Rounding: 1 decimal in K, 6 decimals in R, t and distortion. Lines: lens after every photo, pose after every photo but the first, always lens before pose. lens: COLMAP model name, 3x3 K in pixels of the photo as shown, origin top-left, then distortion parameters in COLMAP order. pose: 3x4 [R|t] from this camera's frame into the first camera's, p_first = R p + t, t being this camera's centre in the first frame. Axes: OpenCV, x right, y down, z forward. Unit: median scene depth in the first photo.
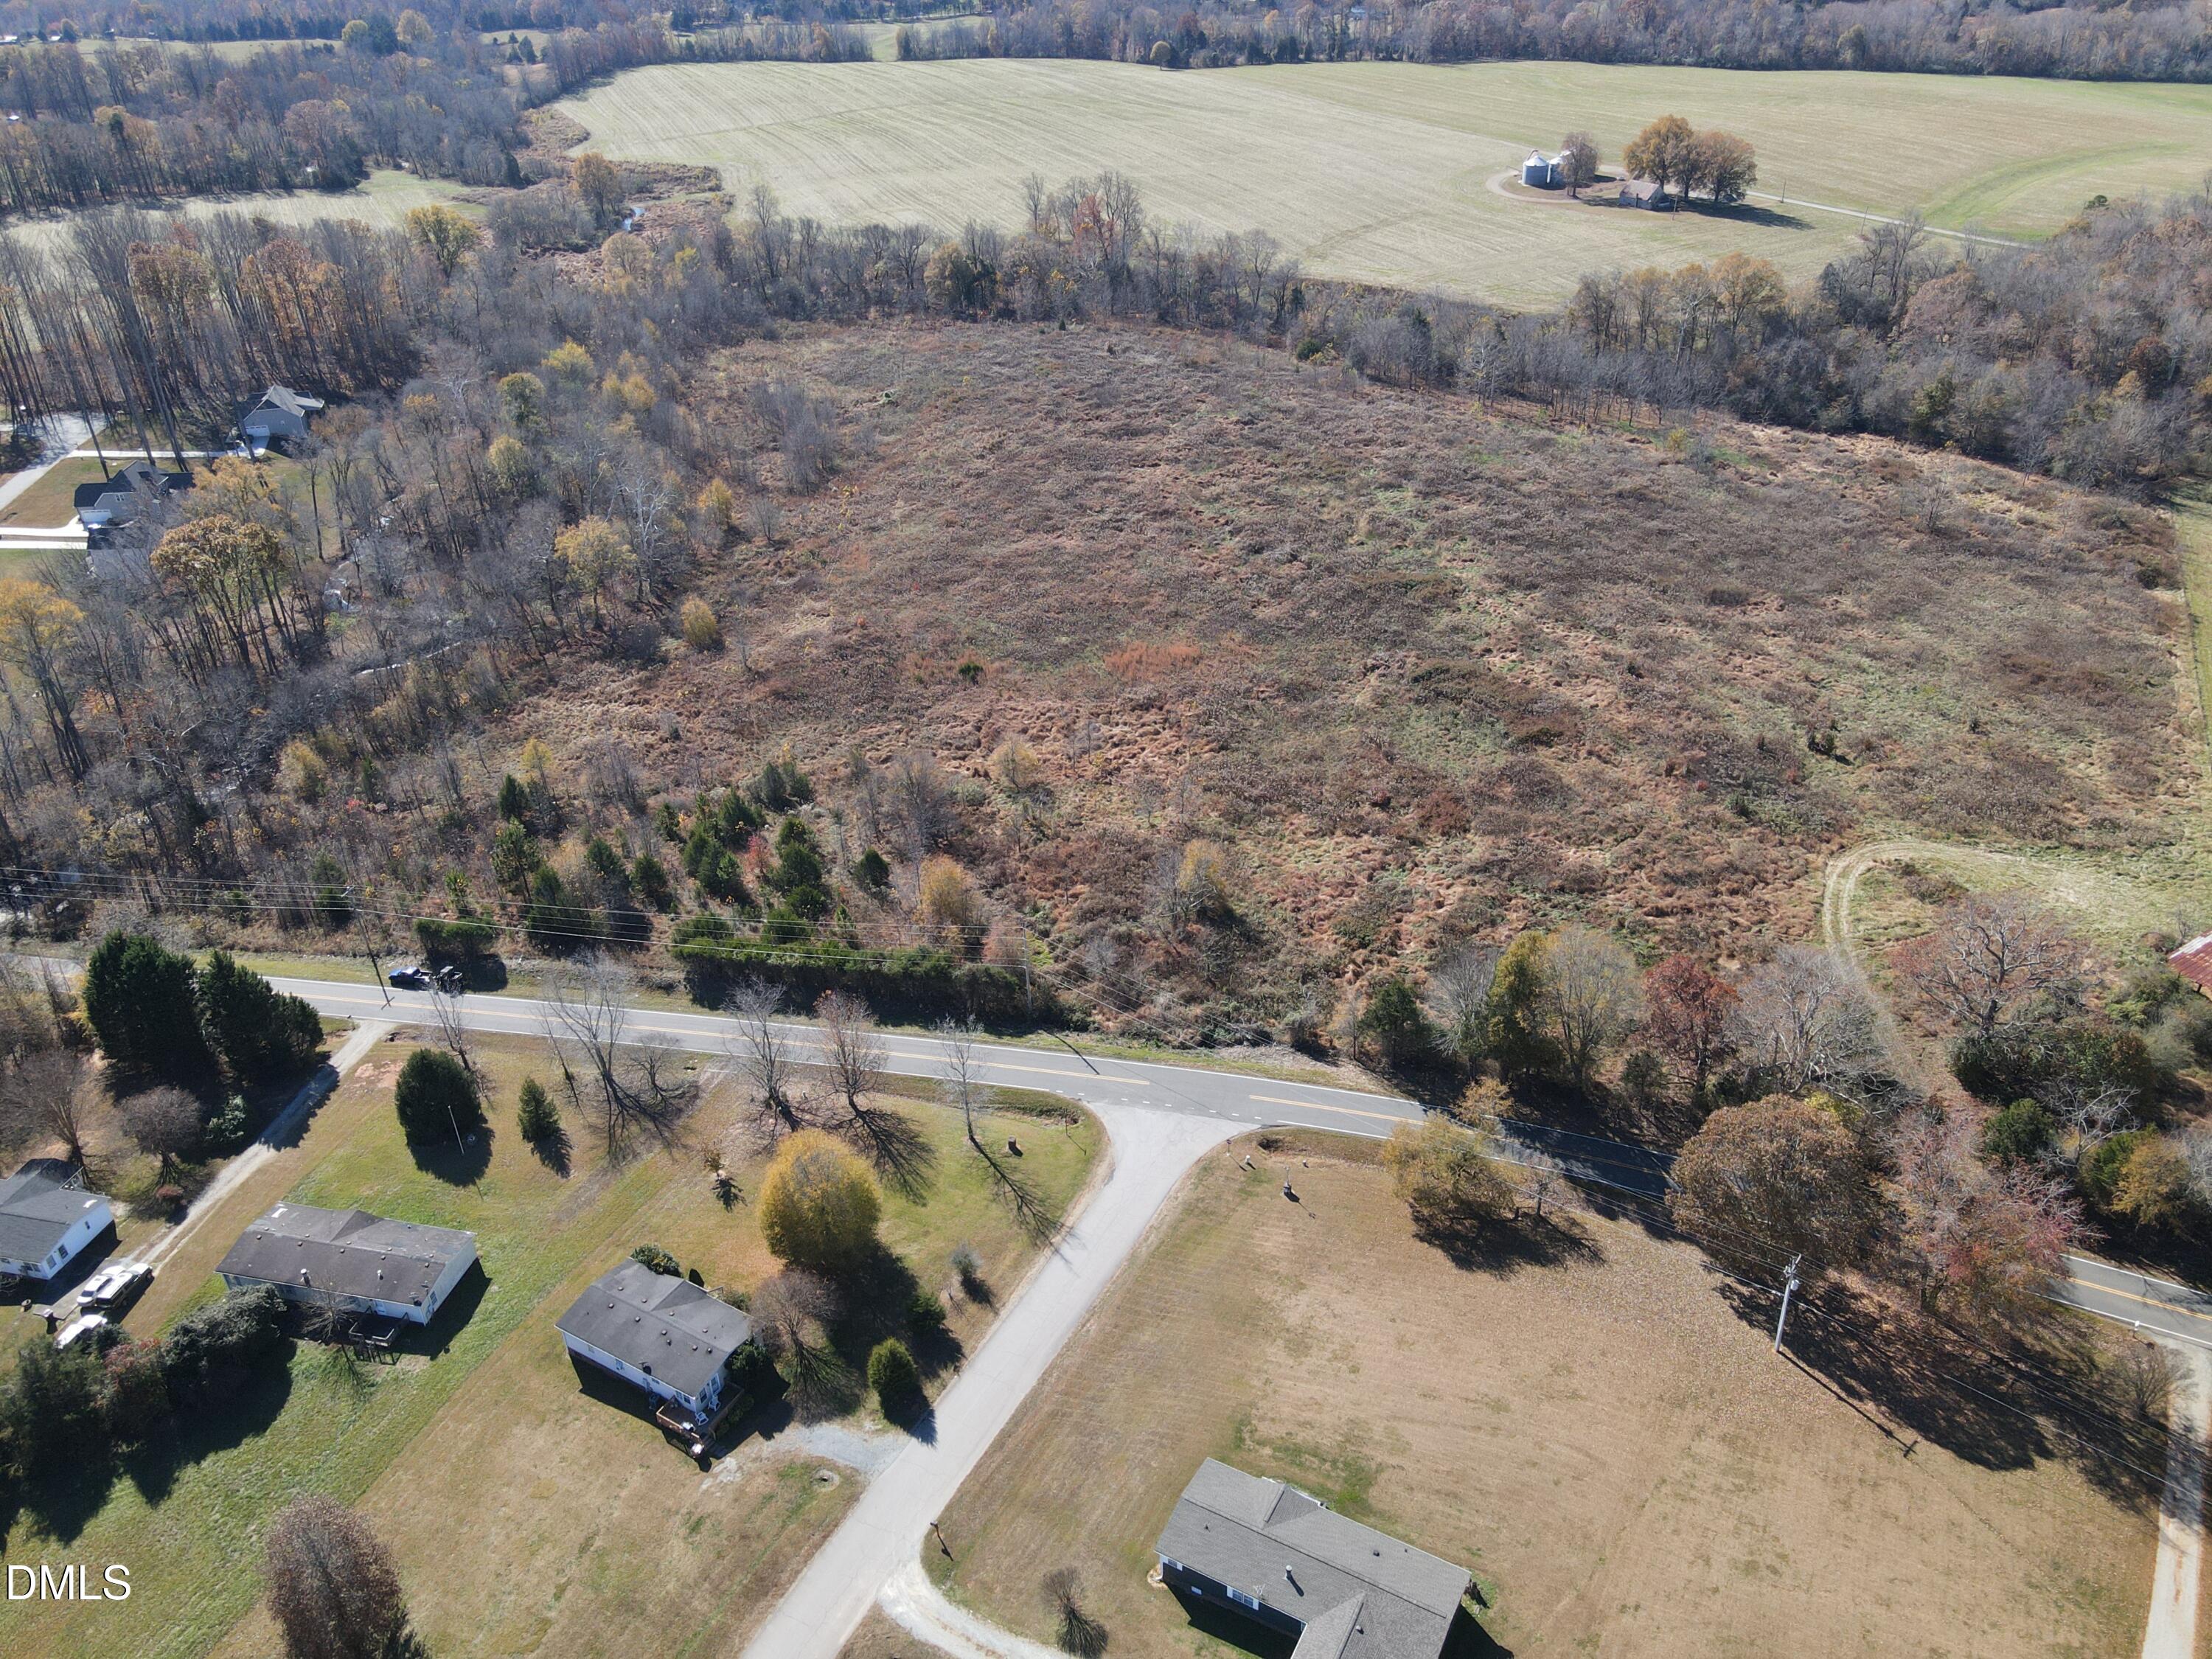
lens RADIAL K [[1558.8, 0, 1104.9], [0, 1558.8, 821.5], [0, 0, 1]] dist [0.013241, 0.000335]
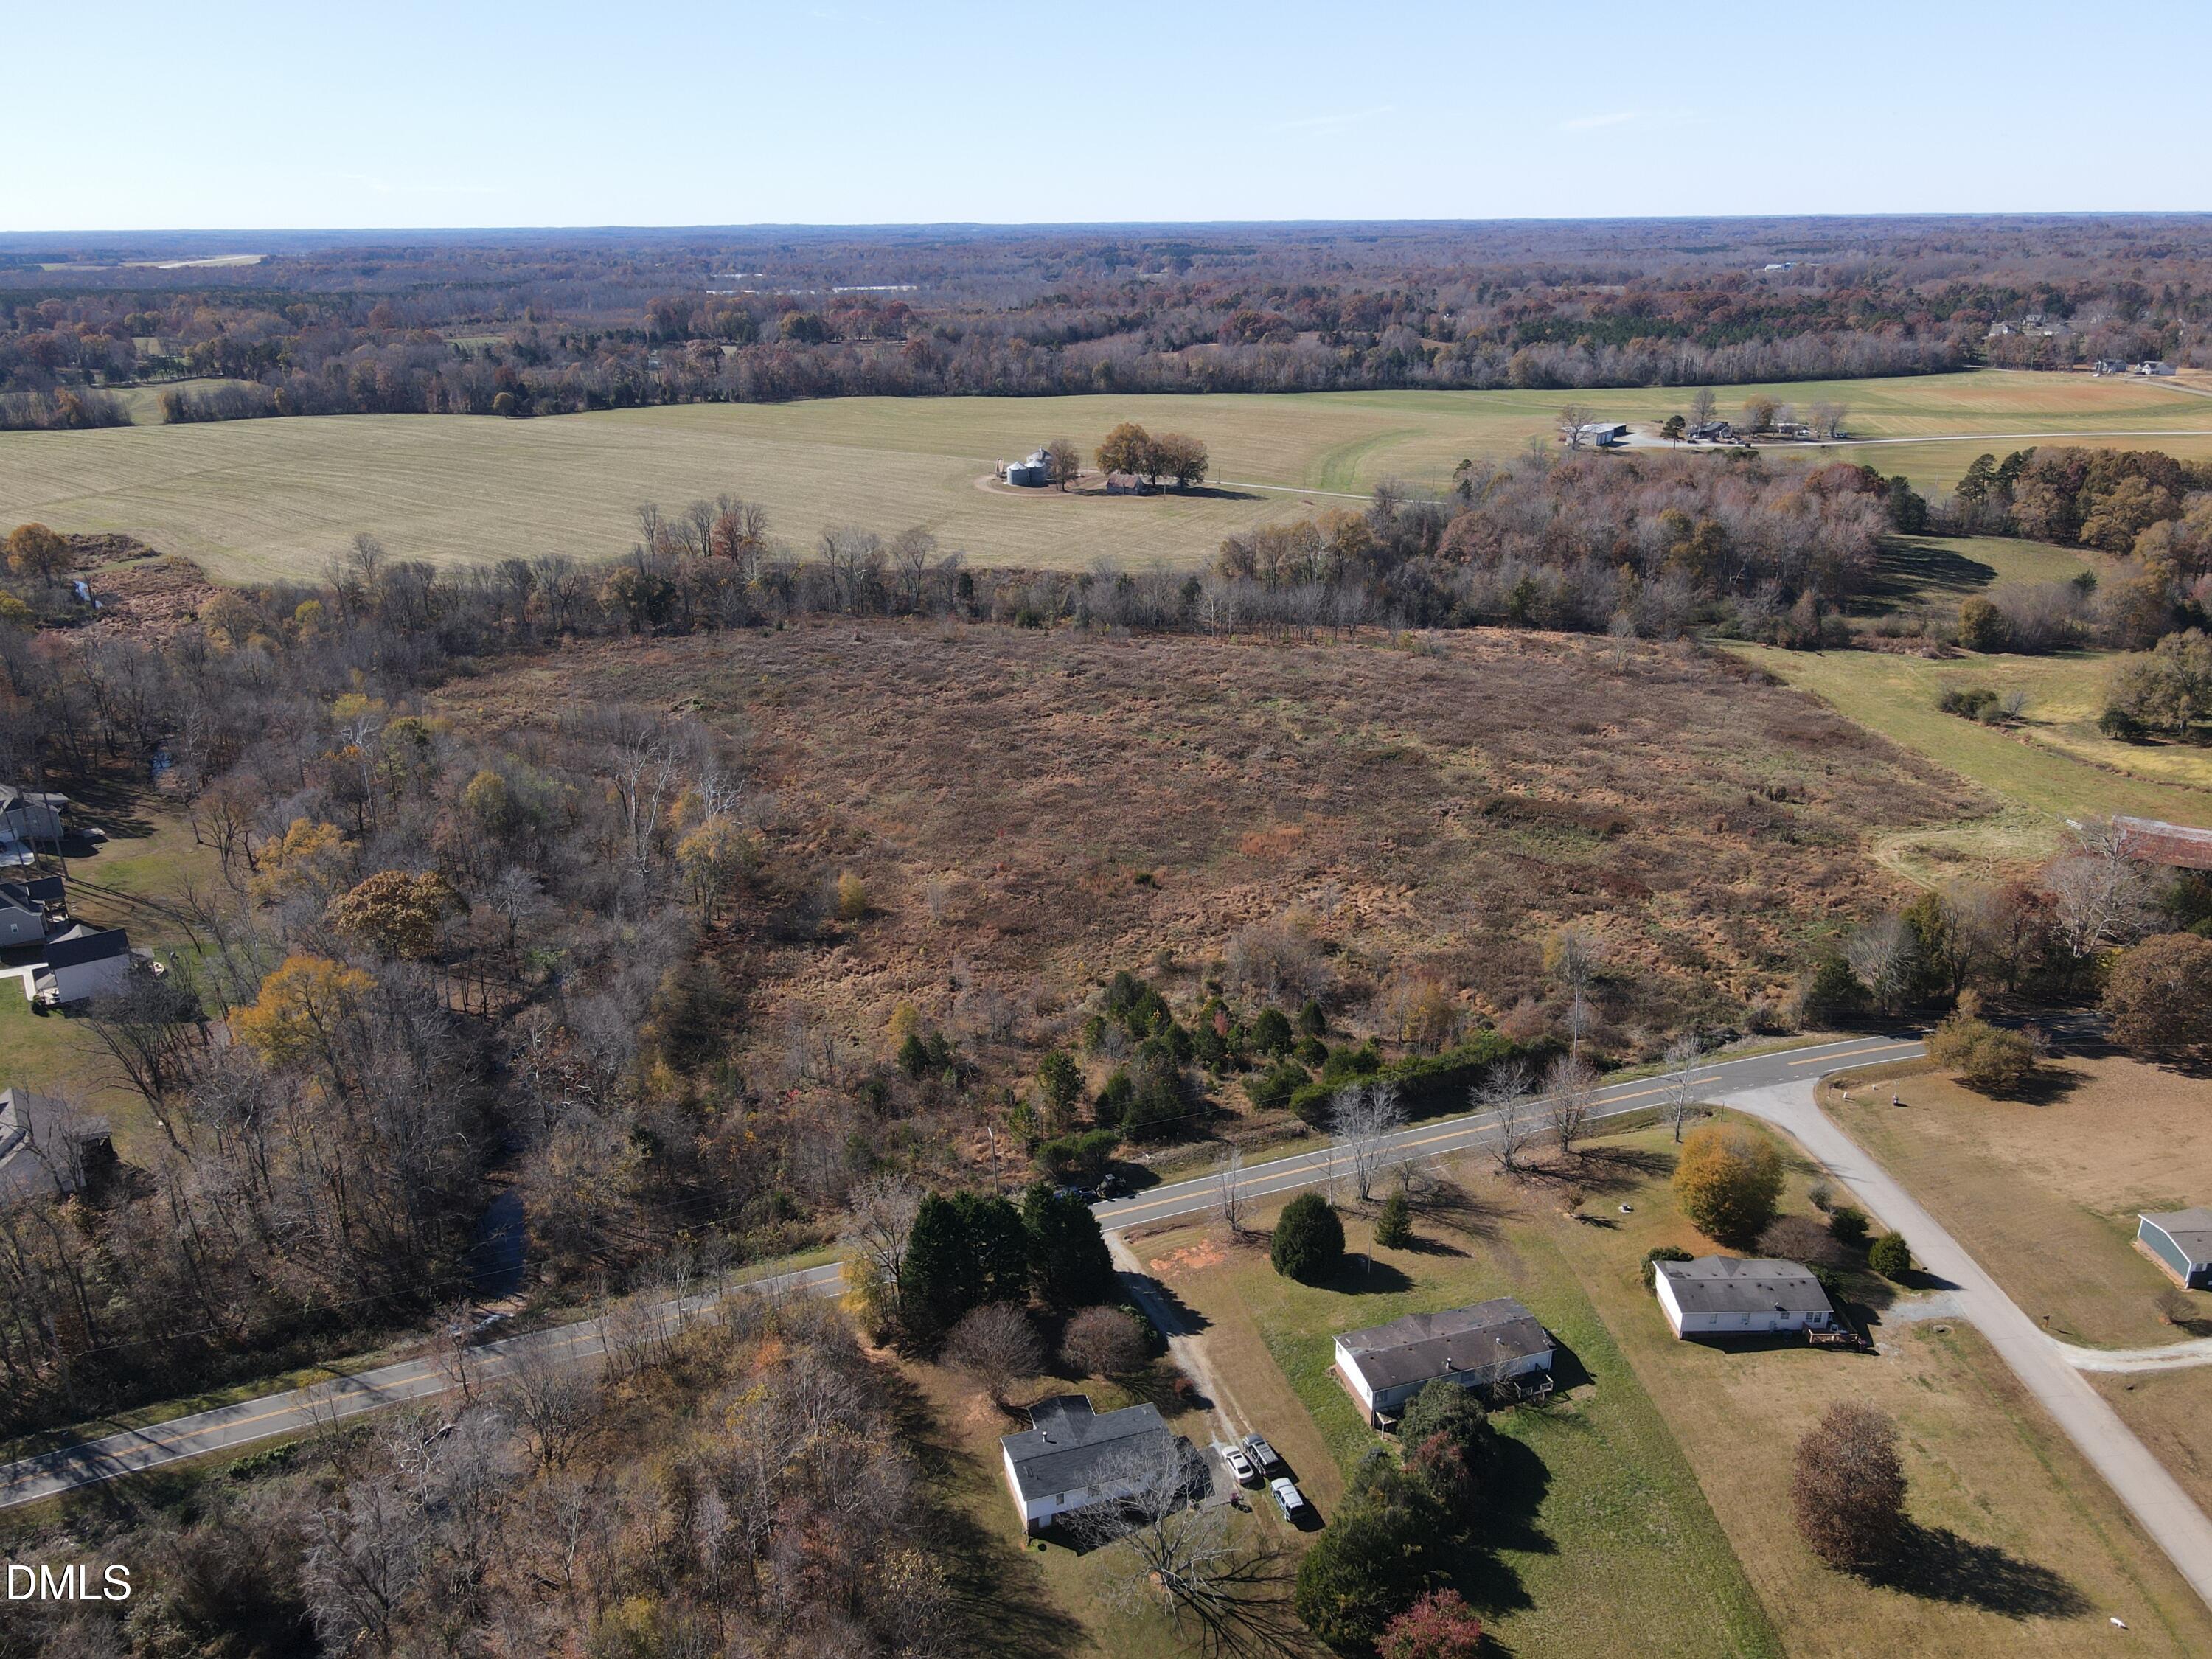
lens RADIAL K [[1558.8, 0, 1110.8], [0, 1558.8, 832.2], [0, 0, 1]] dist [0.013241, 0.000335]
pose [[0.867661, -0.170709, 0.466930, -0.307249], [0.254487, 0.959329, -0.122164, 0.000730], [-0.427085, 0.224824, 0.875816, 0.012321]]
